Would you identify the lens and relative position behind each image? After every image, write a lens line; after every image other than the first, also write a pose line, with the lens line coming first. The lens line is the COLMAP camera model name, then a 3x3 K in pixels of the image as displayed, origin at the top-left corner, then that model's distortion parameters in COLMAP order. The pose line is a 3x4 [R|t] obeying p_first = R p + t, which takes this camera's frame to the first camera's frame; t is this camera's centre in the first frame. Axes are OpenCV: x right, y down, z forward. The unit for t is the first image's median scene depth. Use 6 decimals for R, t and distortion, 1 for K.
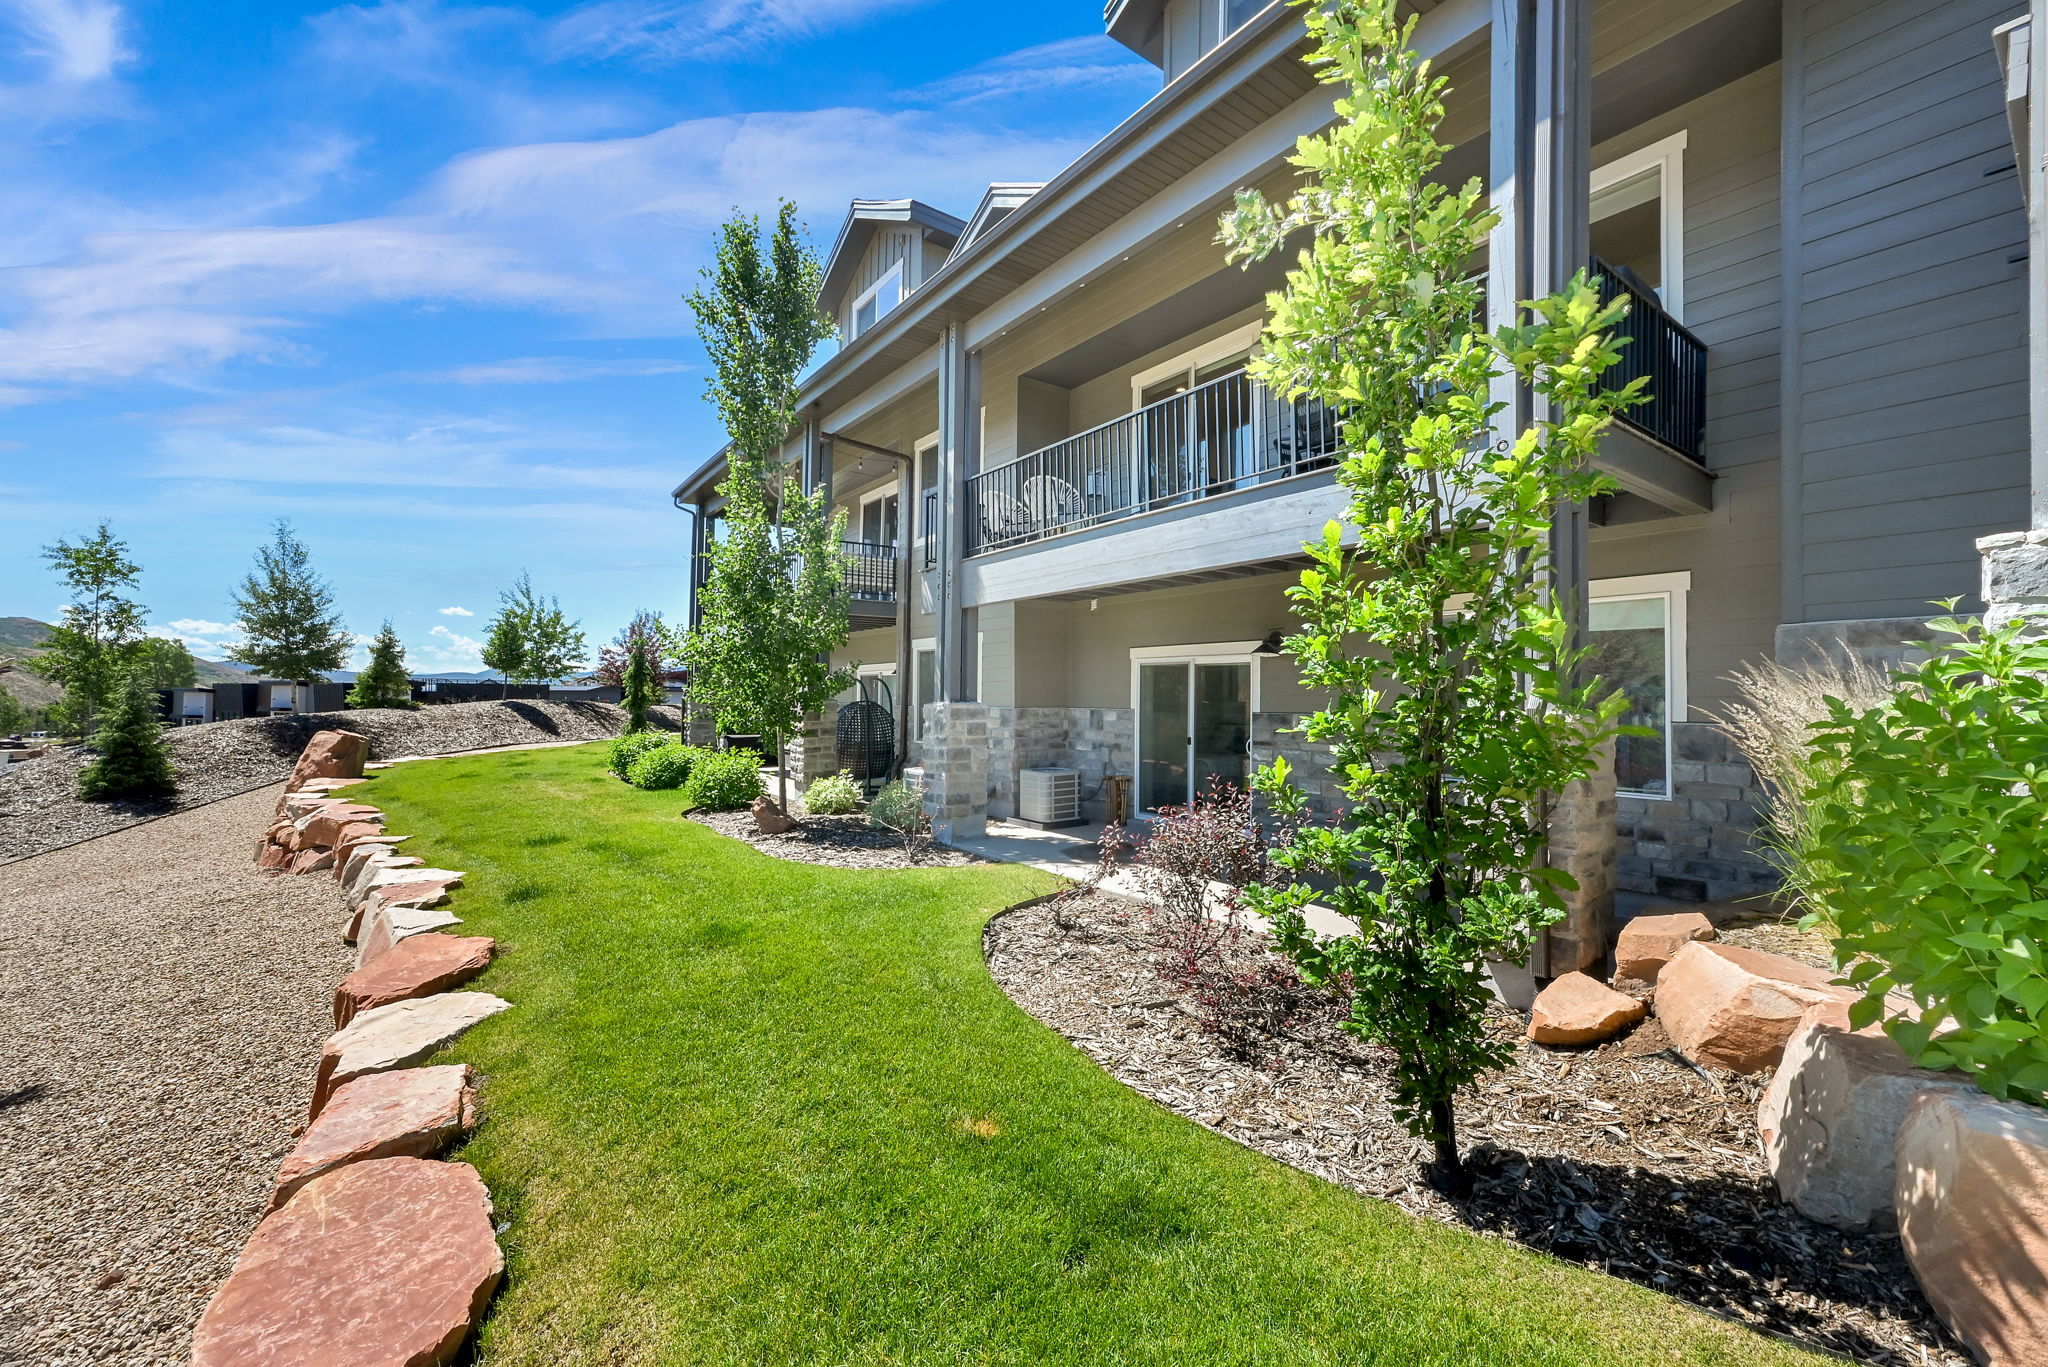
lens RADIAL K [[816.9, 0, 1040.0], [0, 816.9, 662.8], [0, 0, 1]] dist [-0.001619, -0.000170]
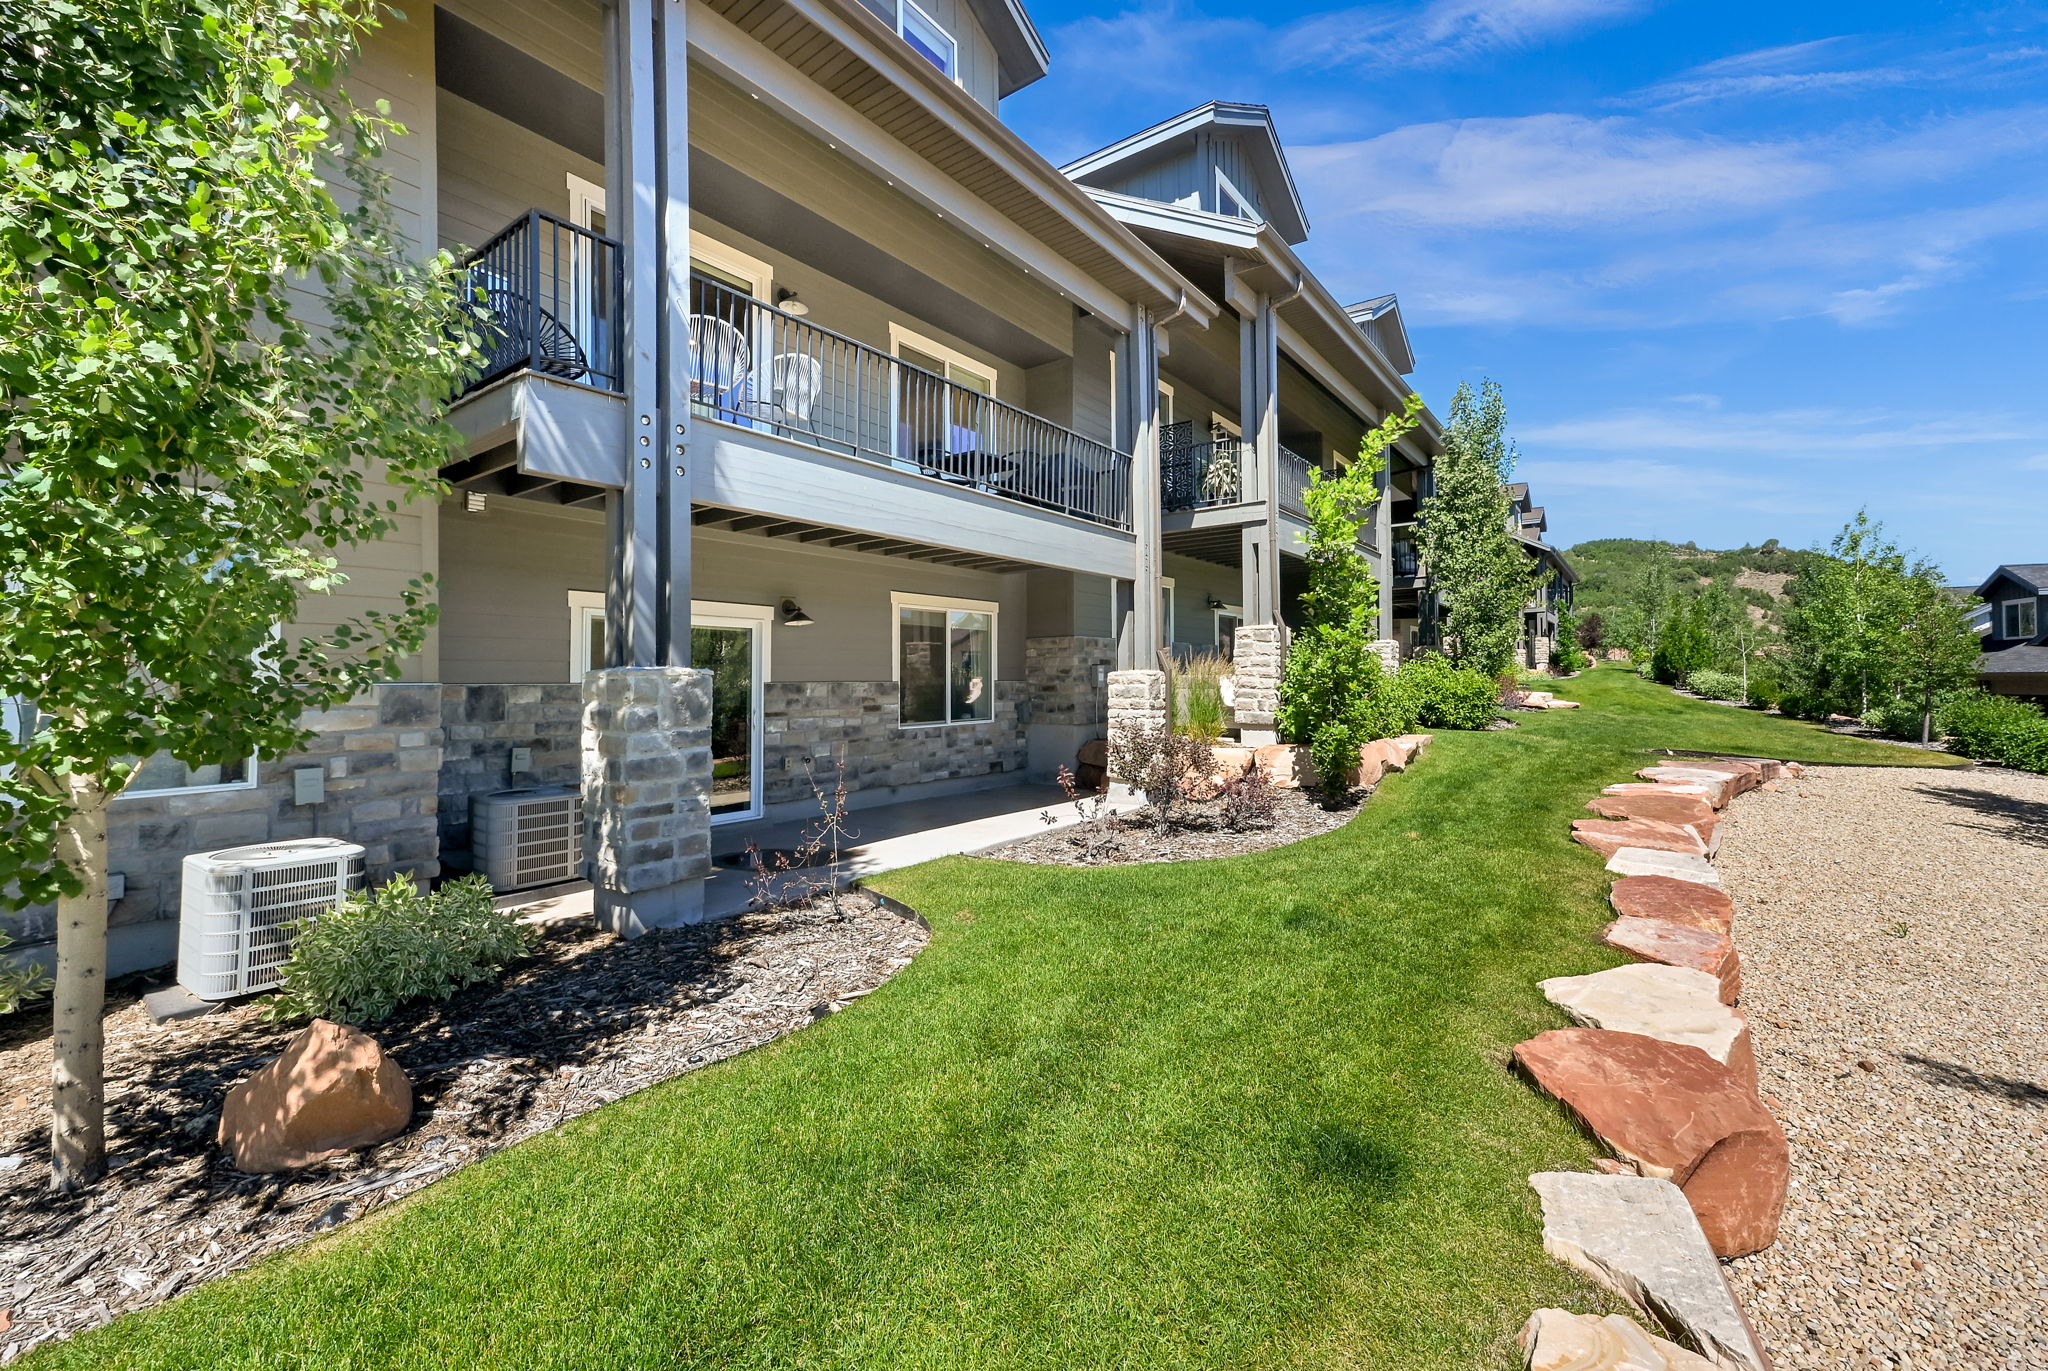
lens RADIAL K [[816.9, 0, 1040.0], [0, 816.9, 664.8], [0, 0, 1]] dist [-0.001619, -0.000170]
pose [[-0.269530, 0.014933, 0.962876, -0.731770], [-0.030629, 0.999241, -0.024070, 0.053795], [-0.962505, -0.035979, -0.268868, 0.956875]]
